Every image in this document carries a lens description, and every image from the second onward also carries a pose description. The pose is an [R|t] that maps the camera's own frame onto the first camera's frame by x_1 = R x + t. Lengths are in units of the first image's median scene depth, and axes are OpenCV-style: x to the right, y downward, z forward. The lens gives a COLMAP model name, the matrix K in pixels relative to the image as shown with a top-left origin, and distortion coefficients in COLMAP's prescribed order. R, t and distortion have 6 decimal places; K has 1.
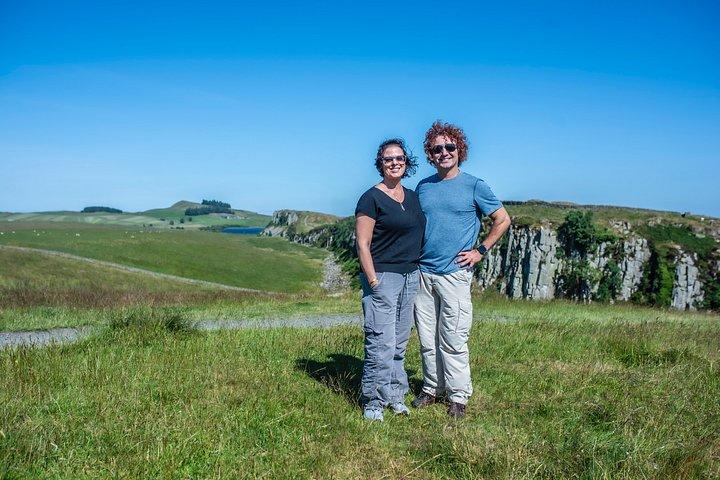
lens RADIAL K [[679.7, 0, 360.0], [0, 679.7, 240.0], [0, 0, 1]] dist [-0.046524, 0.021615]
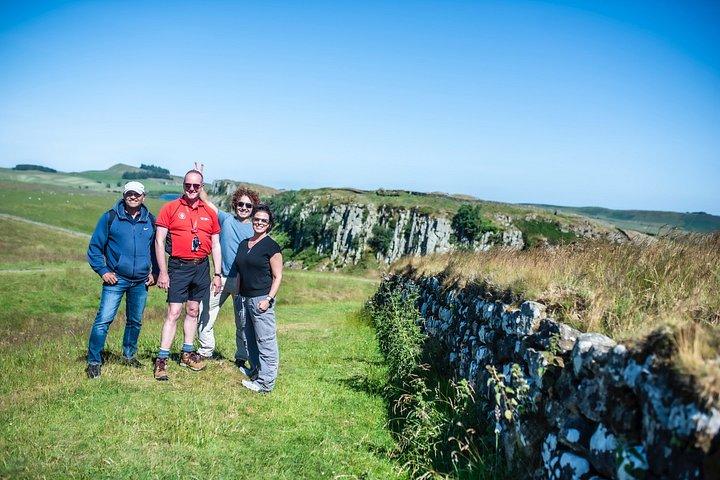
lens RADIAL K [[679.7, 0, 360.0], [0, 679.7, 240.0], [0, 0, 1]] dist [-0.046524, 0.021615]
pose [[0.994777, 0.048000, 0.090085, 0.020303], [-0.051480, 0.997999, 0.036709, -0.011567], [-0.088142, -0.041155, 0.995257, -0.139317]]
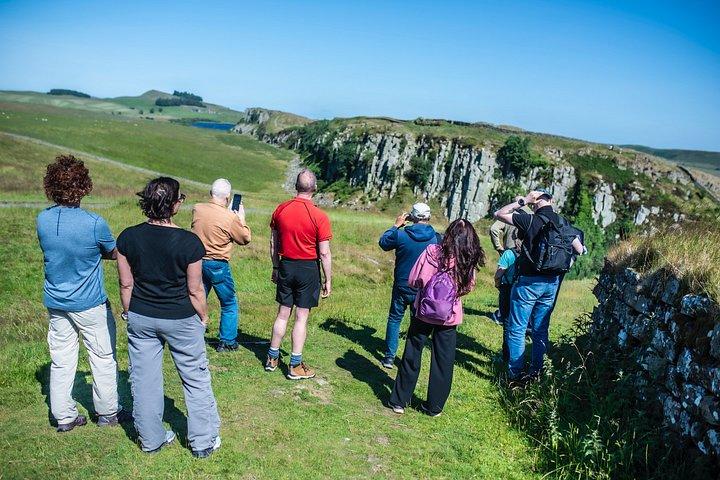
lens RADIAL K [[679.7, 0, 360.0], [0, 679.7, 240.0], [0, 0, 1]] dist [-0.046524, 0.021615]
pose [[0.996428, 0.068339, 0.049604, 0.020876], [-0.074603, 0.987624, 0.137961, -0.007673], [-0.039562, -0.141169, 0.989195, -0.074472]]
